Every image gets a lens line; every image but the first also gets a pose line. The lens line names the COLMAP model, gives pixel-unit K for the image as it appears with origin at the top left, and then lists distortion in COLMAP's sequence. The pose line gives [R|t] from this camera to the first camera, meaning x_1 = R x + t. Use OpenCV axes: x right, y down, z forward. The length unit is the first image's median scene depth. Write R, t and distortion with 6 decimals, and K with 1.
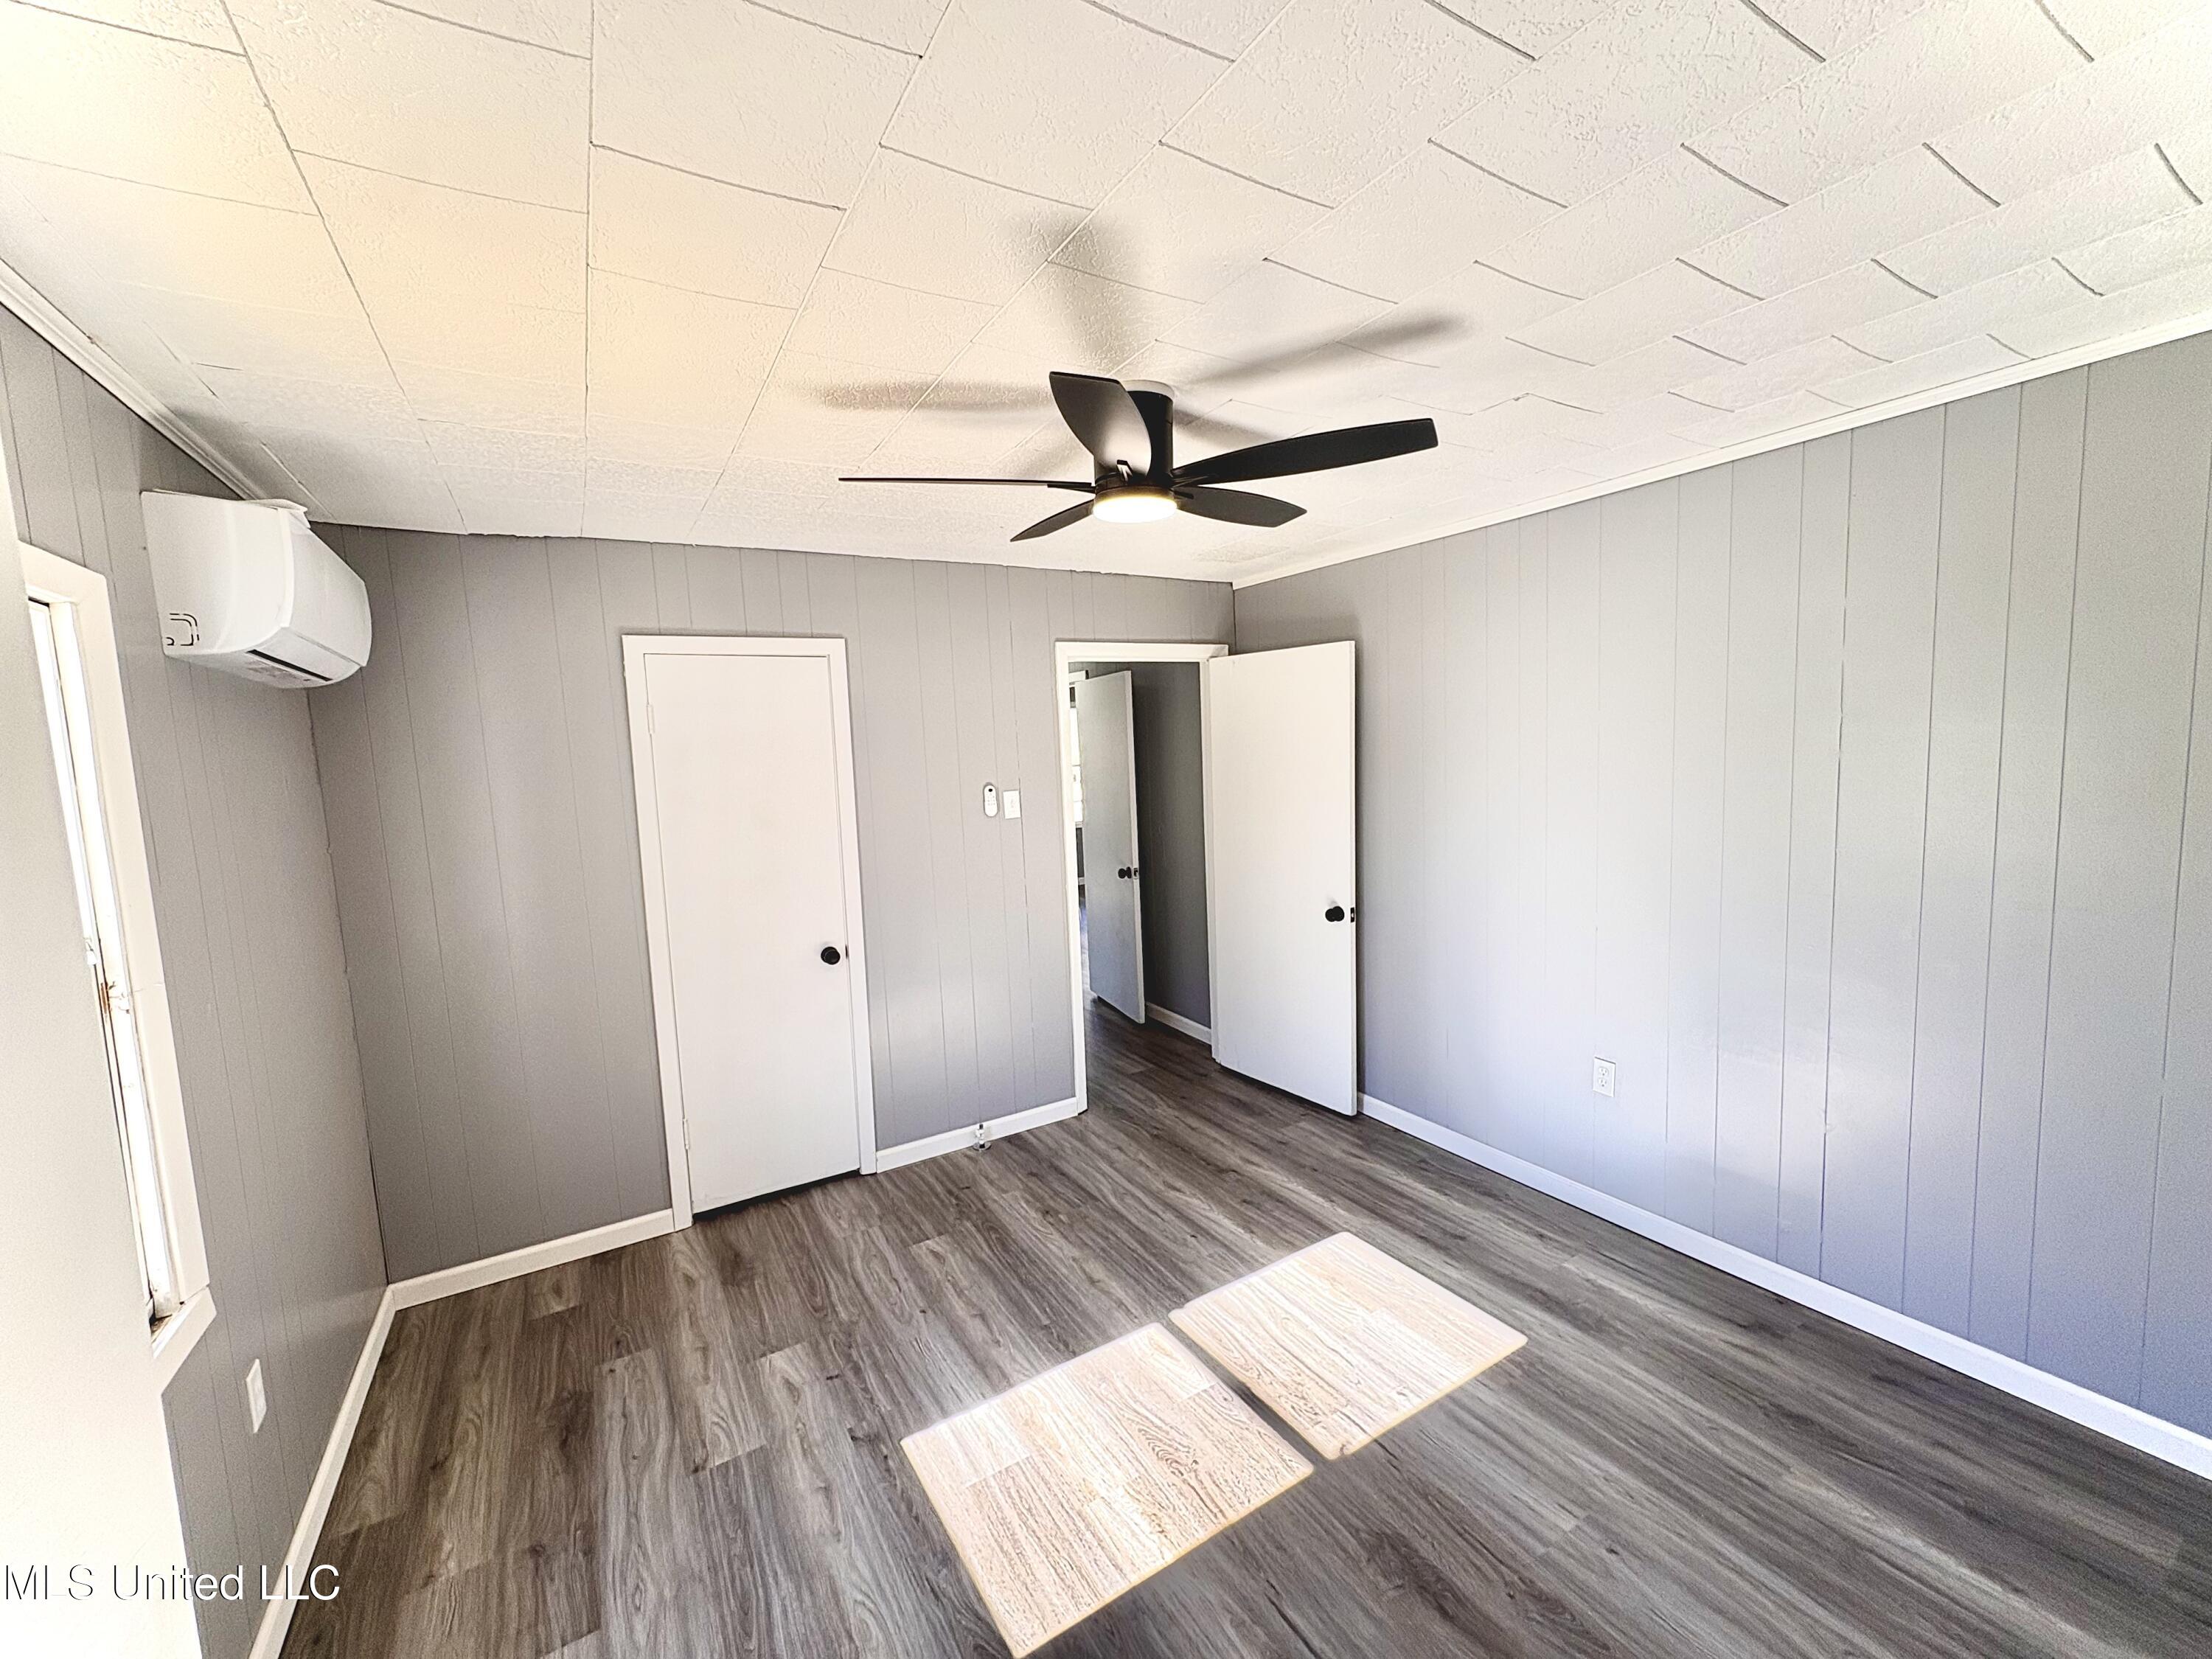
lens RADIAL K [[880.7, 0, 1101.9], [0, 880.7, 828.9], [0, 0, 1]] dist [0.002383, 0.000059]
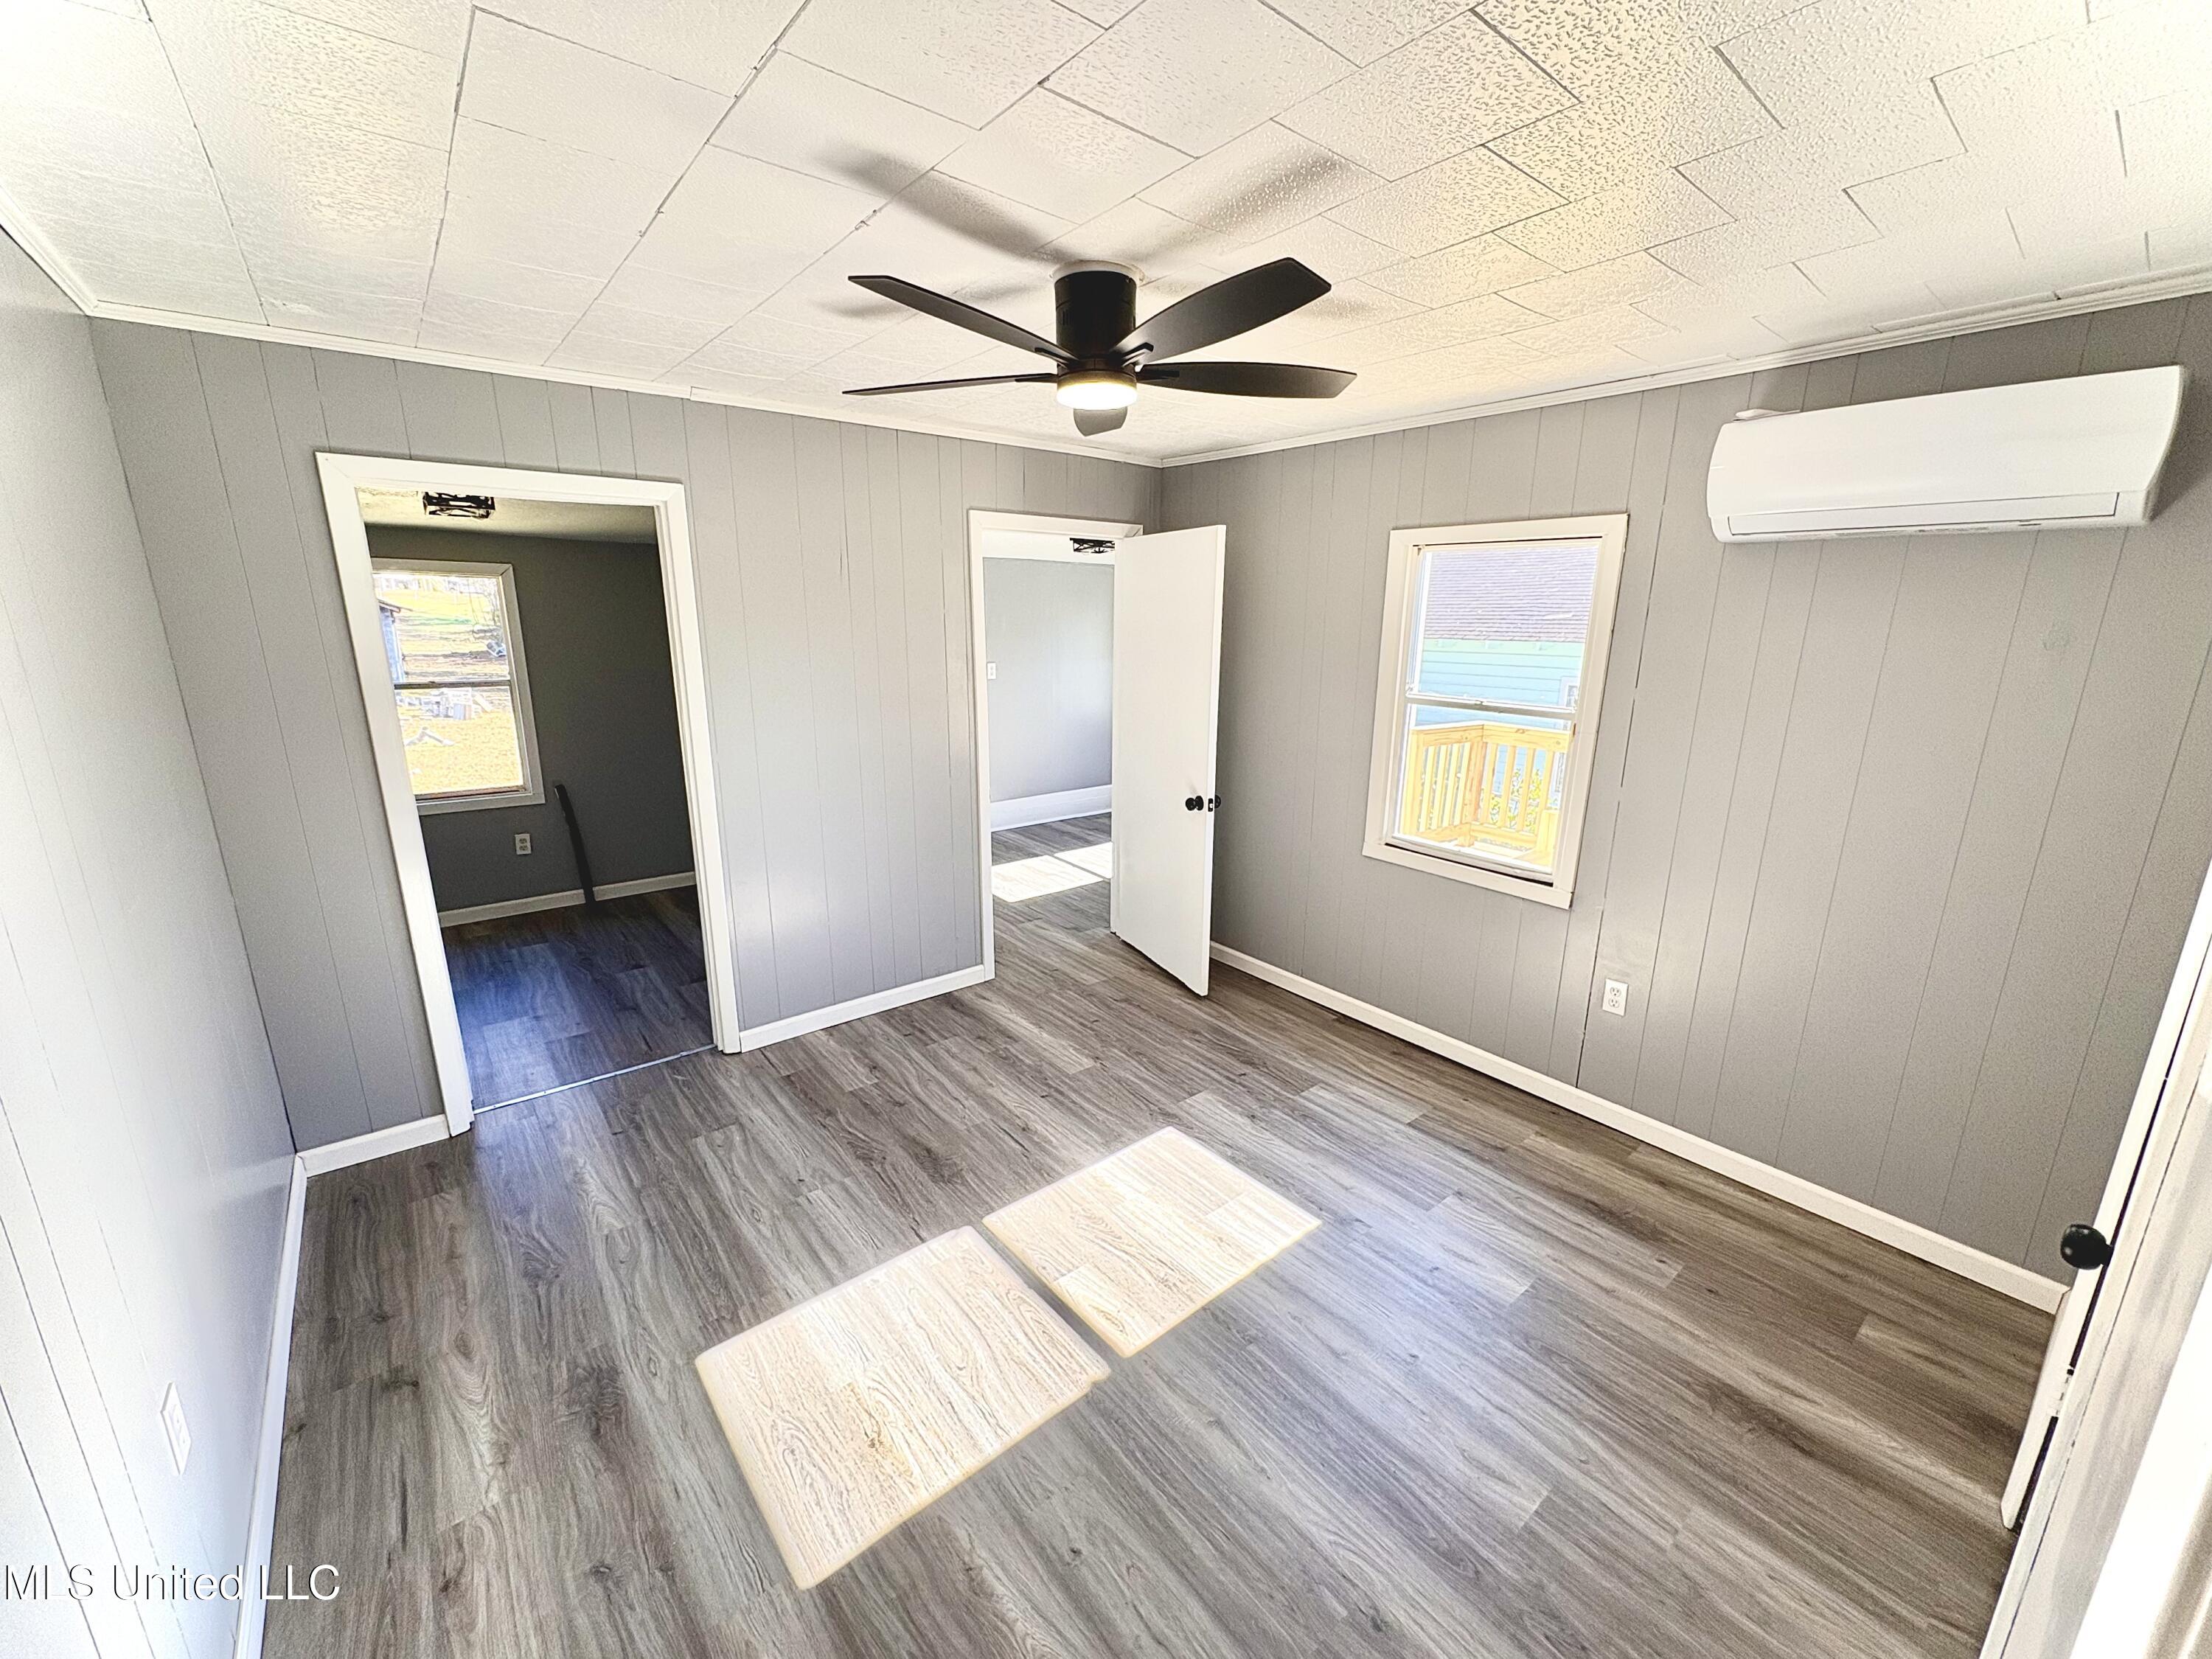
lens RADIAL K [[874.4, 0, 1106.0], [0, 874.4, 829.5], [0, 0, 1]] dist [-0.000708, -0.000091]
pose [[-0.989338, 0.071625, -0.126808, 0.149996], [0.024326, 0.939746, 0.341007, -0.188994], [0.143592, 0.334286, -0.931469, 1.673733]]
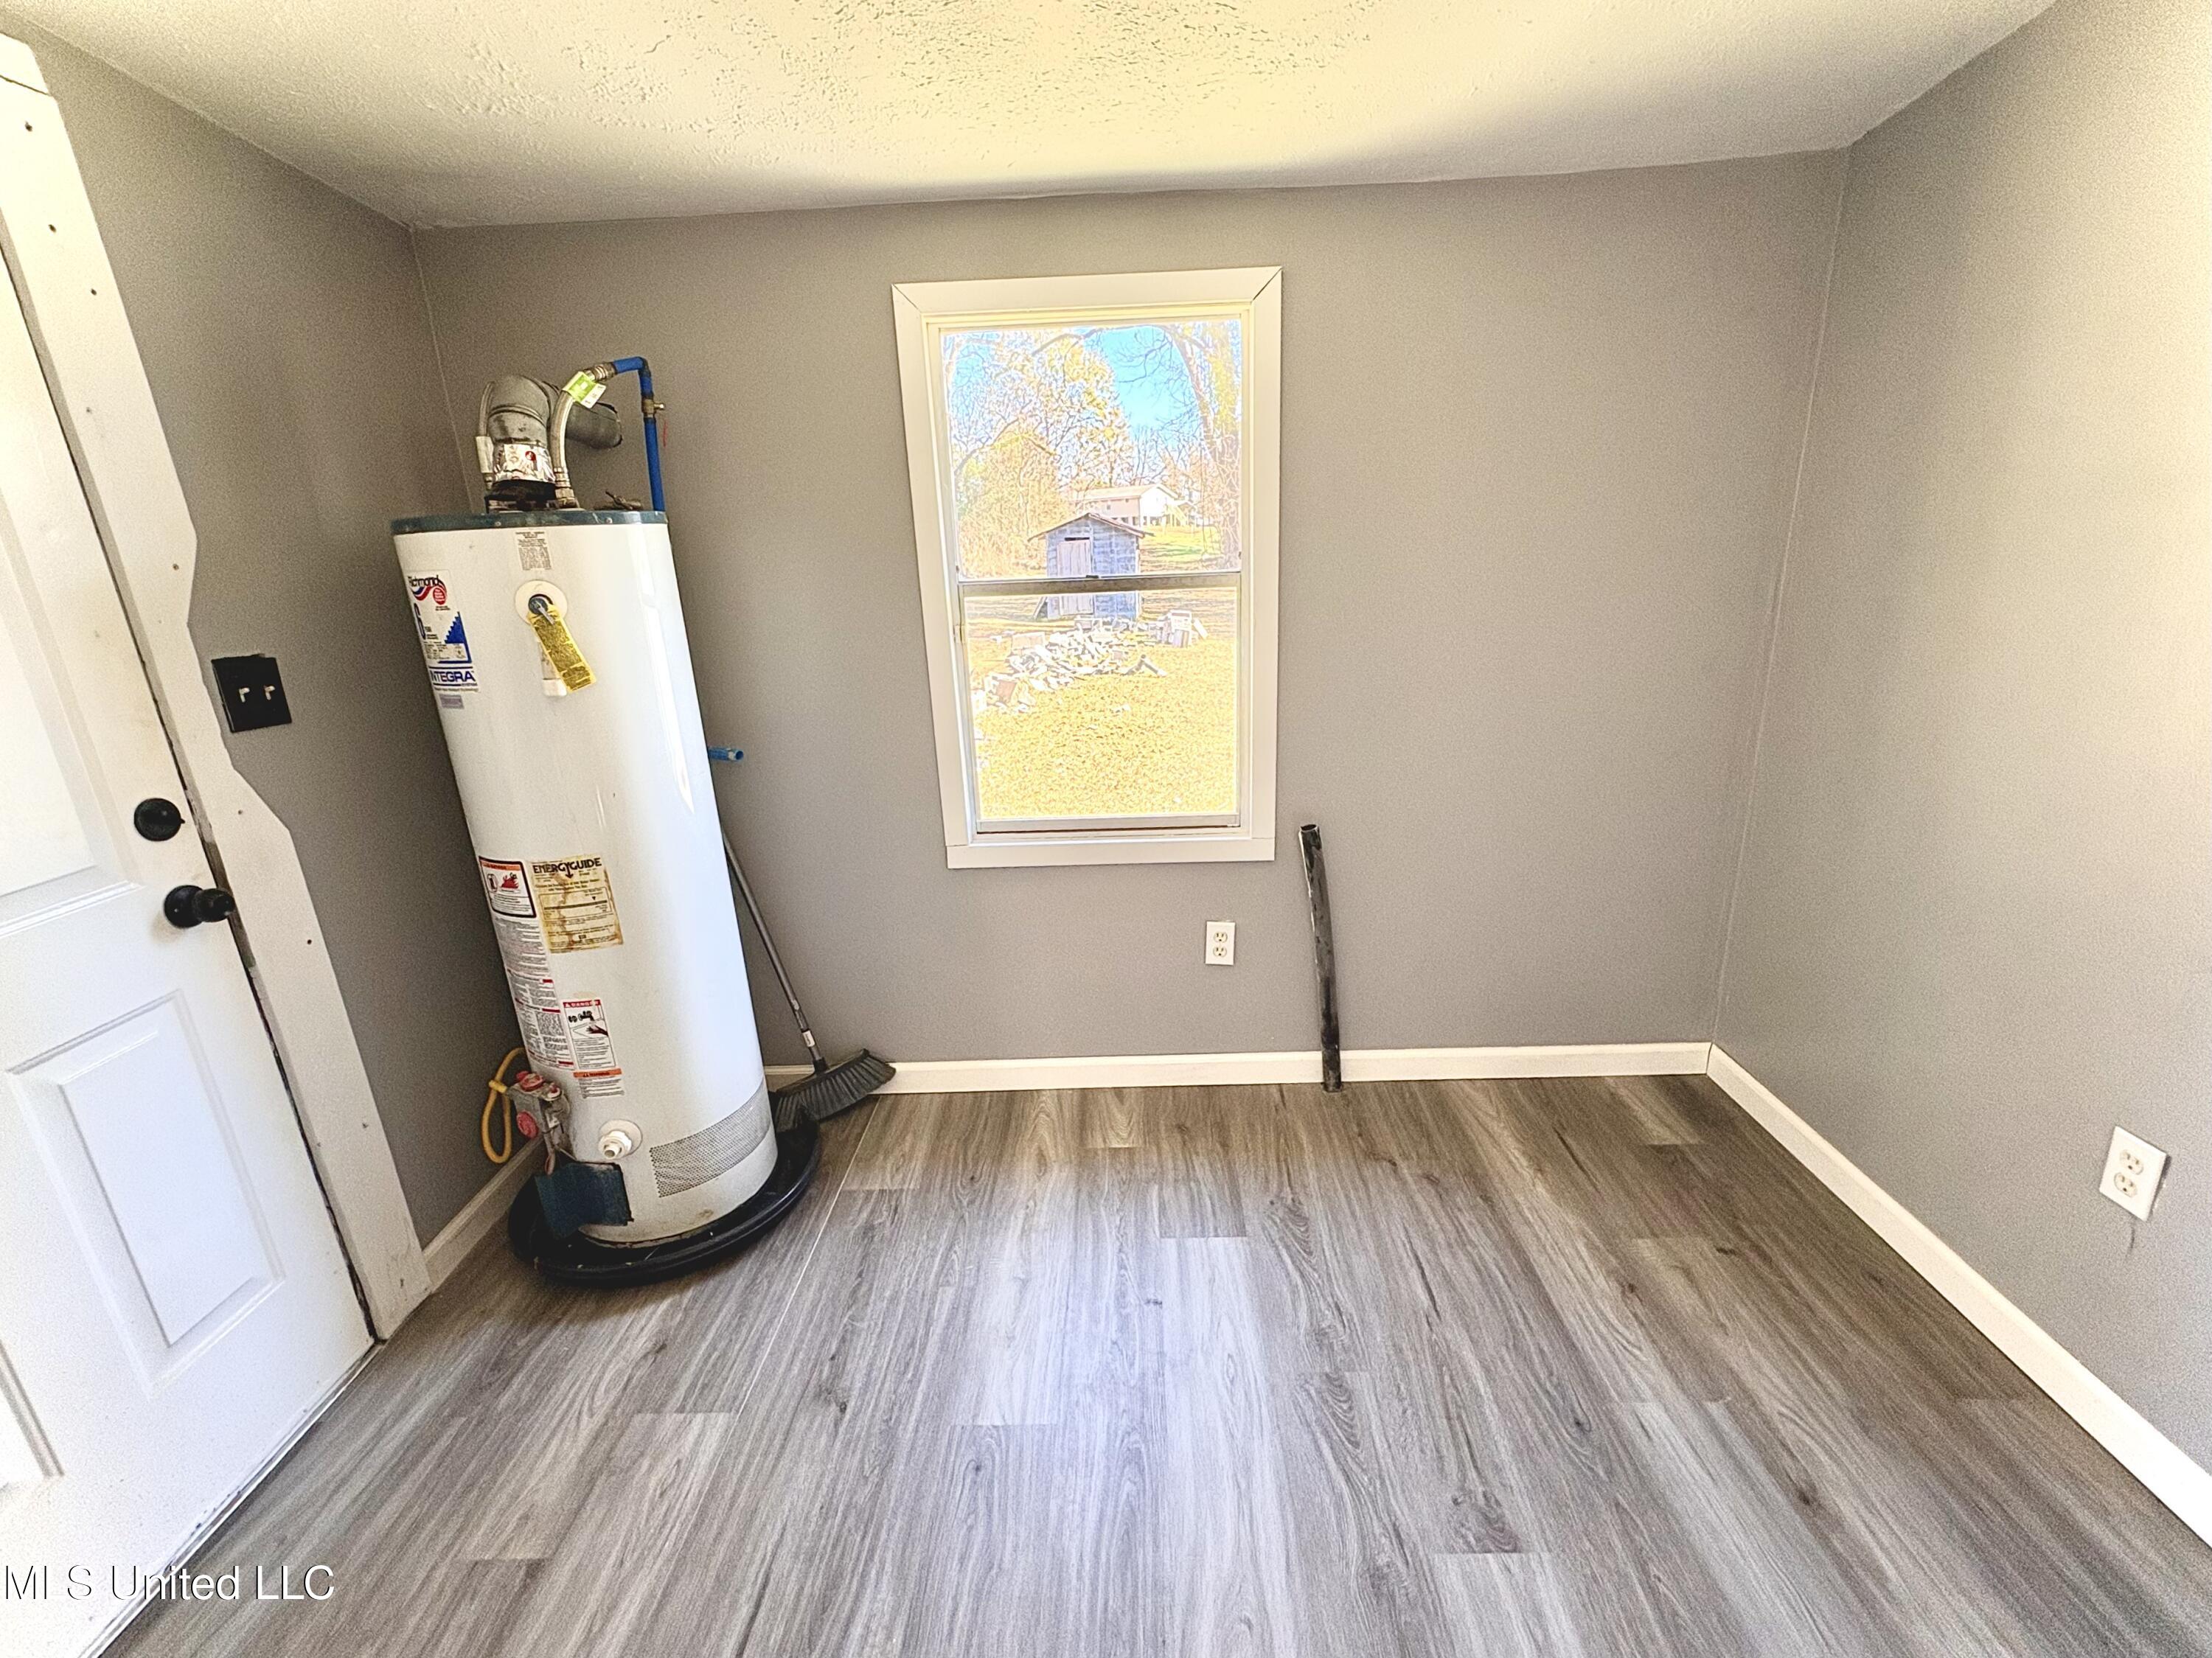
lens RADIAL K [[959.2, 0, 1117.9], [0, 959.2, 836.9], [0, 0, 1]] dist [0.001452, 0.000162]
pose [[-0.844283, -0.071987, 0.531040, 0.791979], [0.137201, 0.928874, 0.344048, 0.038065], [-0.518036, 0.363334, -0.774356, 0.407969]]
